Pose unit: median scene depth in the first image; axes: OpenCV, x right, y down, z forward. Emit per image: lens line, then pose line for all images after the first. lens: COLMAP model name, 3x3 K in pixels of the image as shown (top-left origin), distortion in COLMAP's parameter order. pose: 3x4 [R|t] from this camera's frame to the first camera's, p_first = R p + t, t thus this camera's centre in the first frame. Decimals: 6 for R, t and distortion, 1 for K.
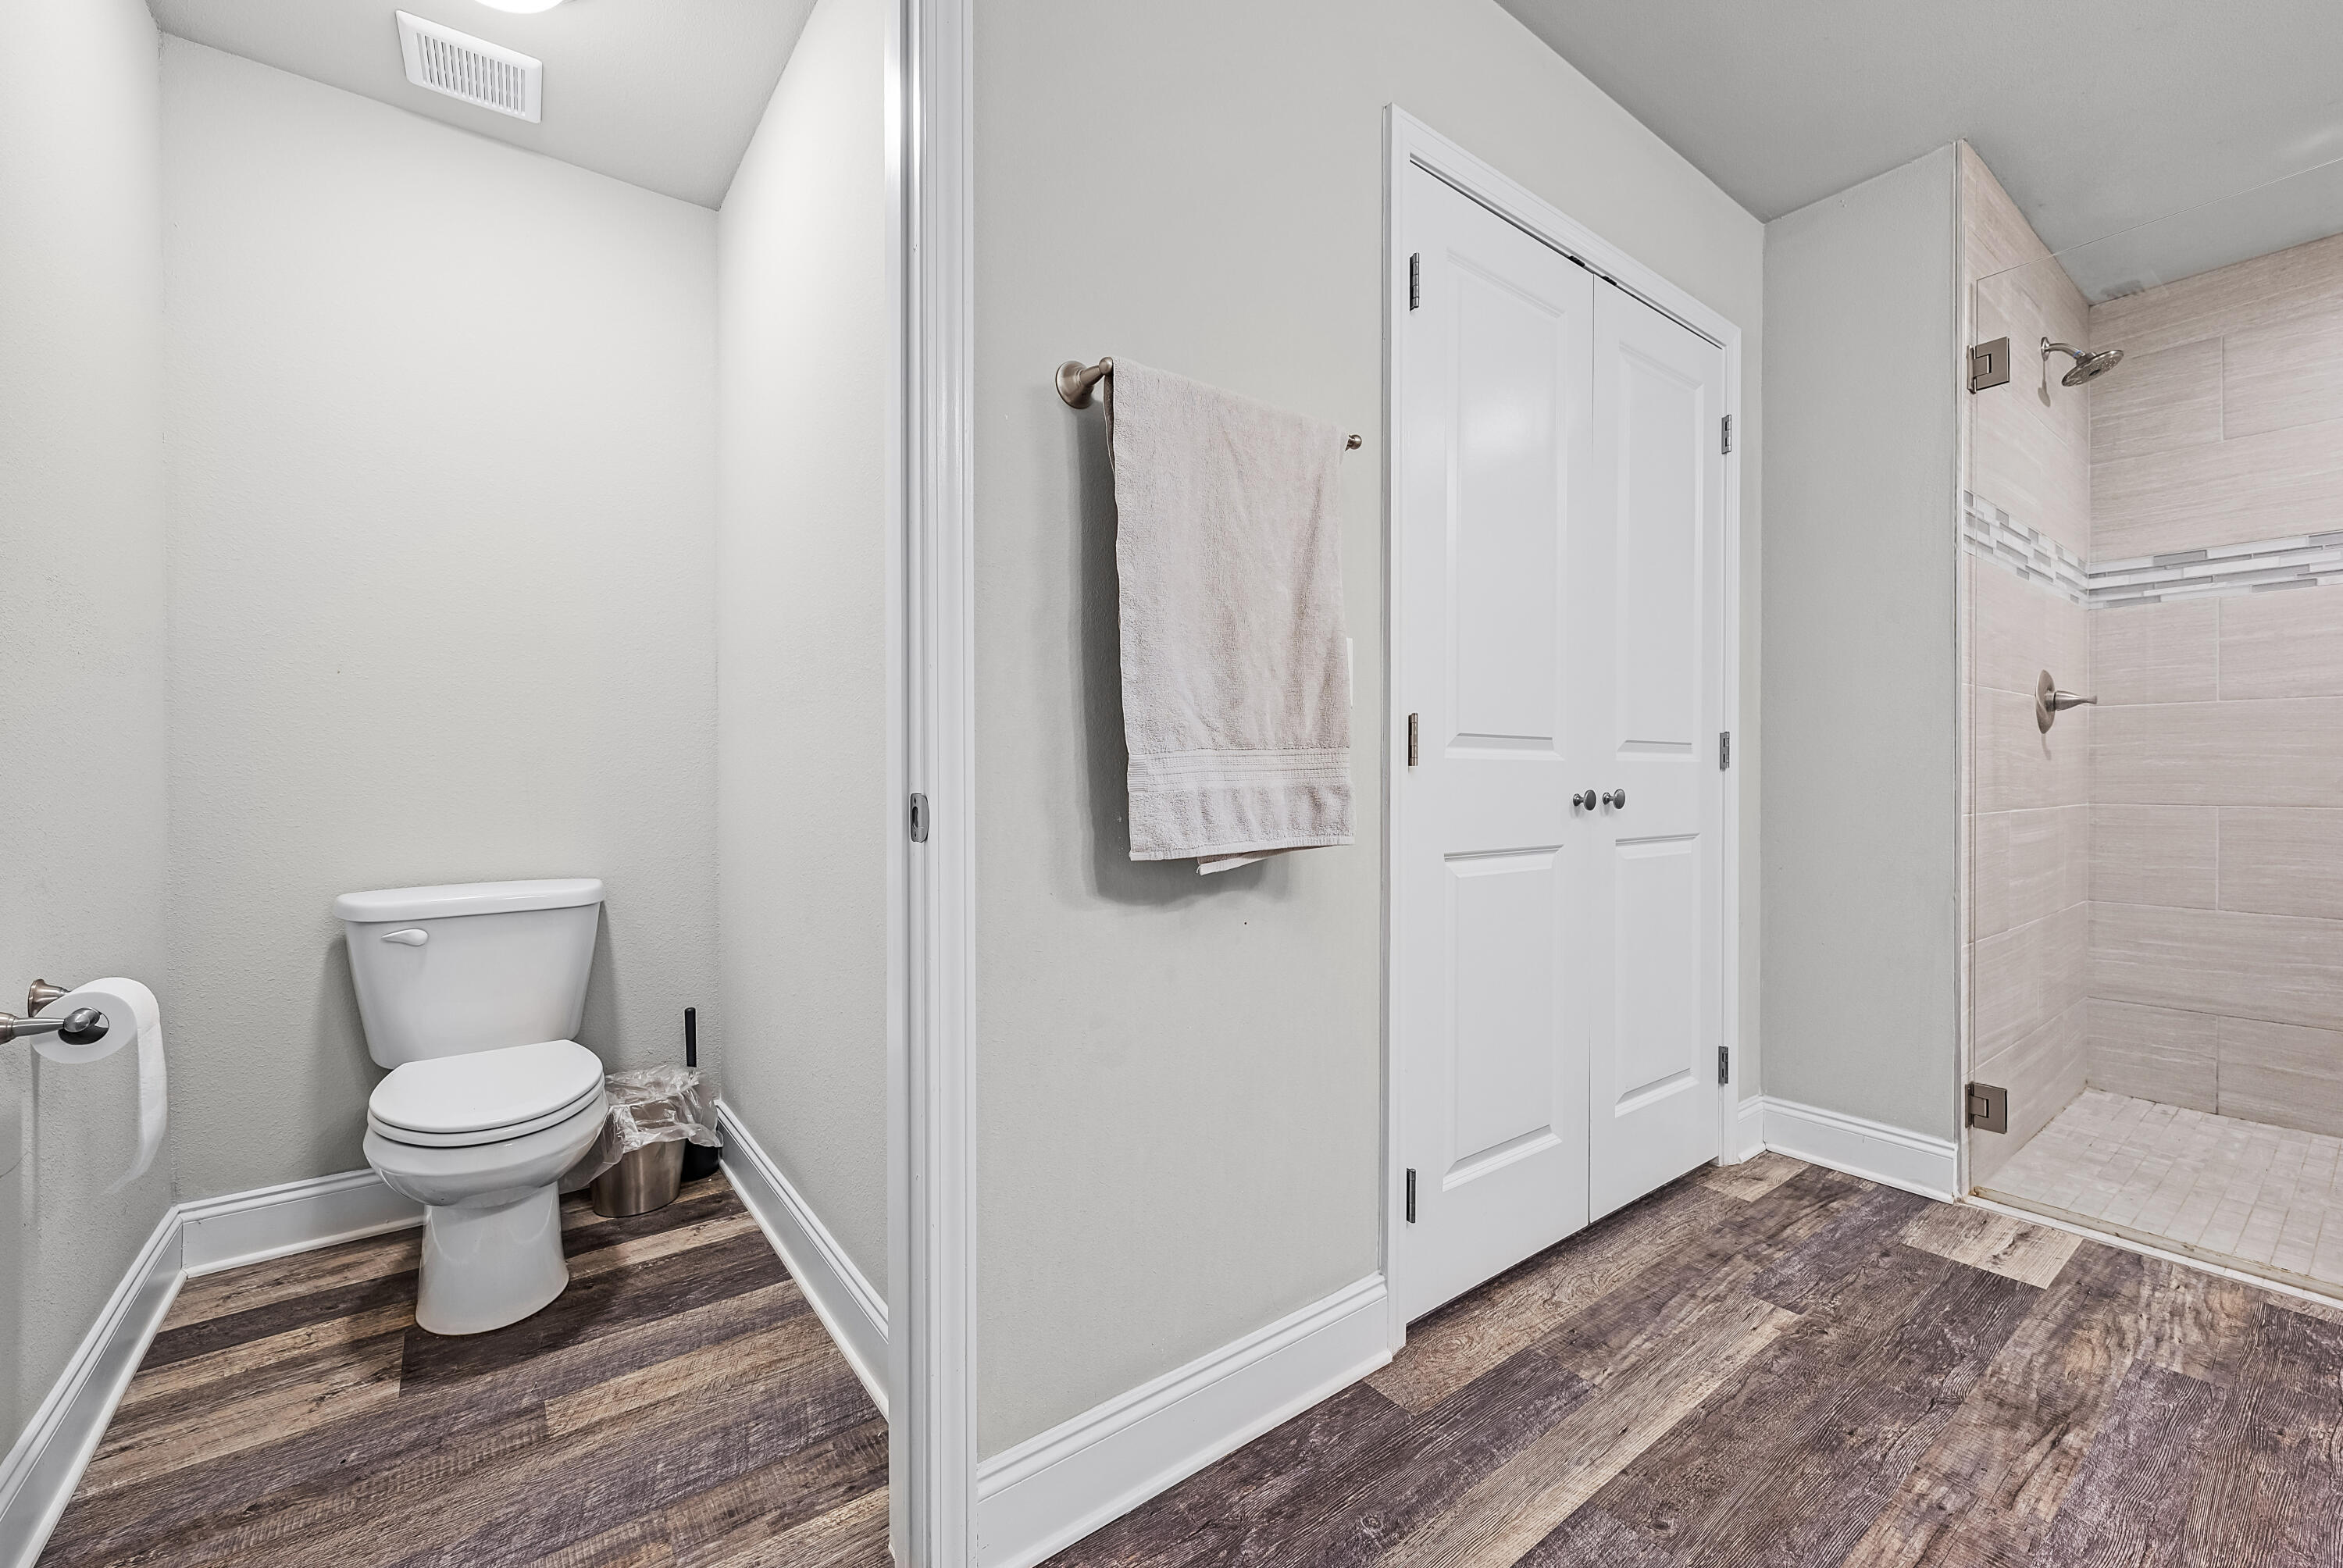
lens RADIAL K [[936.8, 0, 1173.3], [0, 936.8, 779.0], [0, 0, 1]] dist [-0.000620, -0.000028]
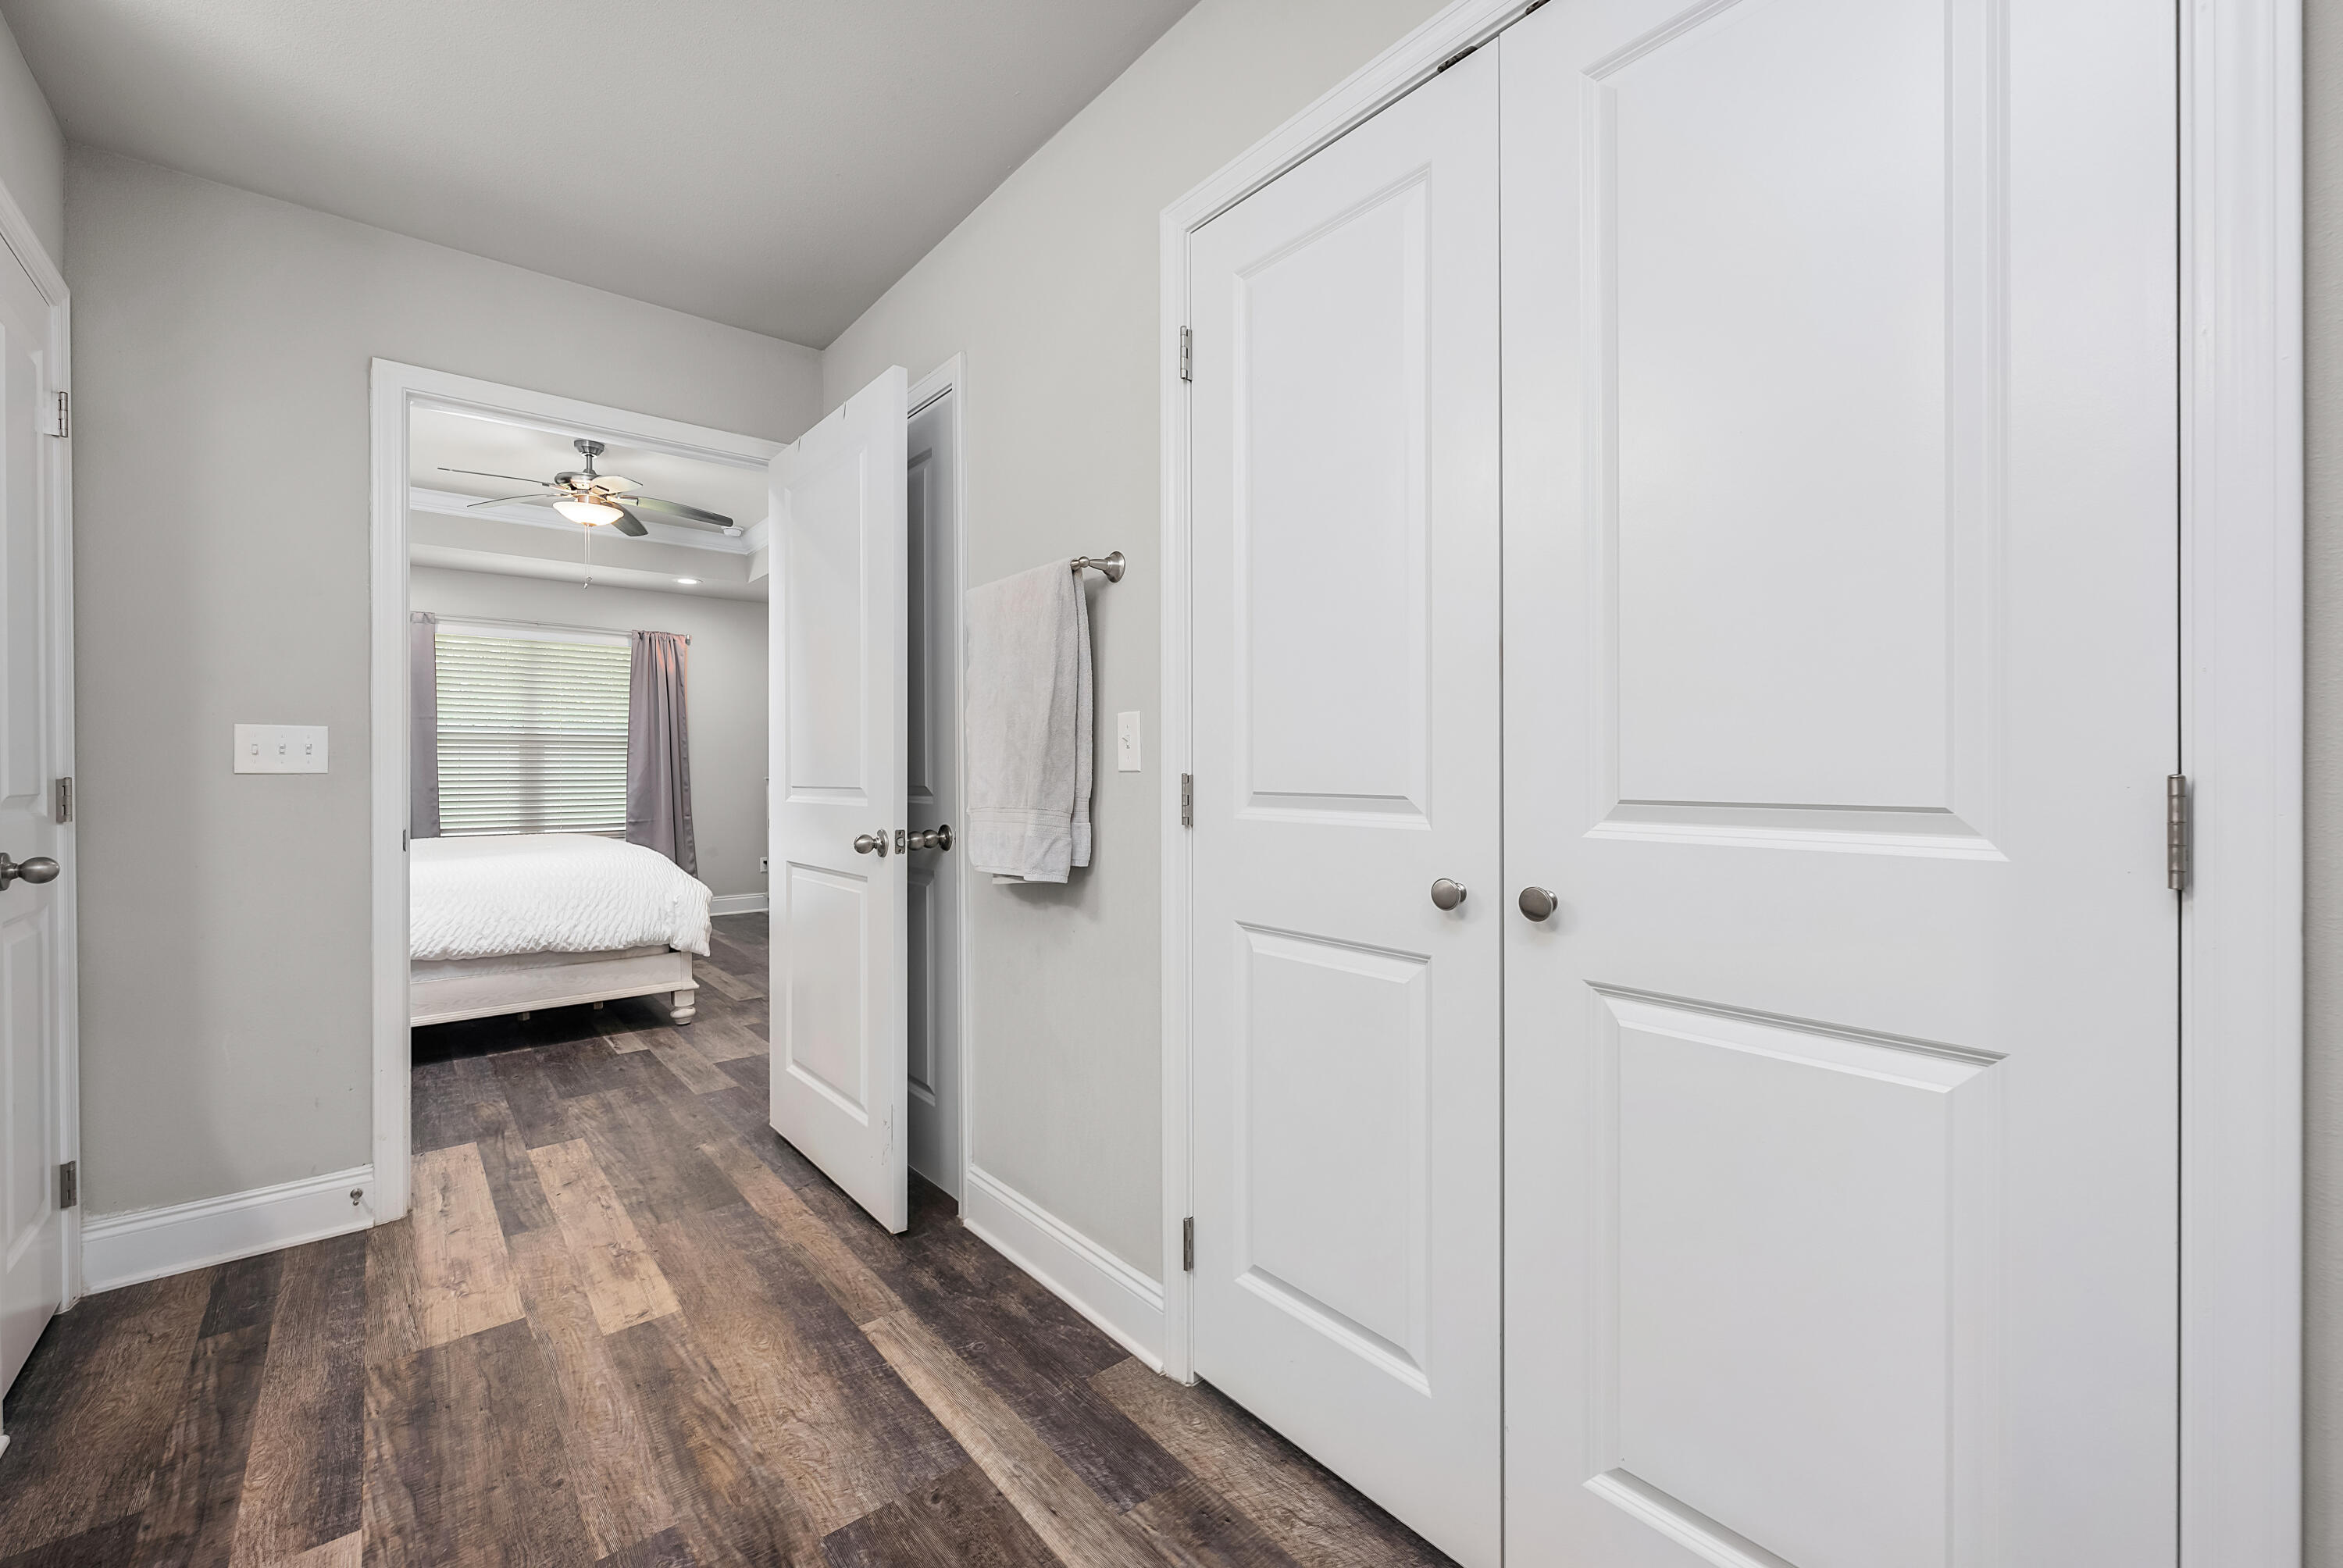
lens RADIAL K [[936.8, 0, 1173.3], [0, 936.8, 779.0], [0, 0, 1]] dist [-0.000620, -0.000028]
pose [[0.065925, 0.012335, -0.997748, 1.342632], [-0.000532, 0.999924, 0.012327, -0.080967], [0.997824, -0.000282, 0.065927, 0.972277]]
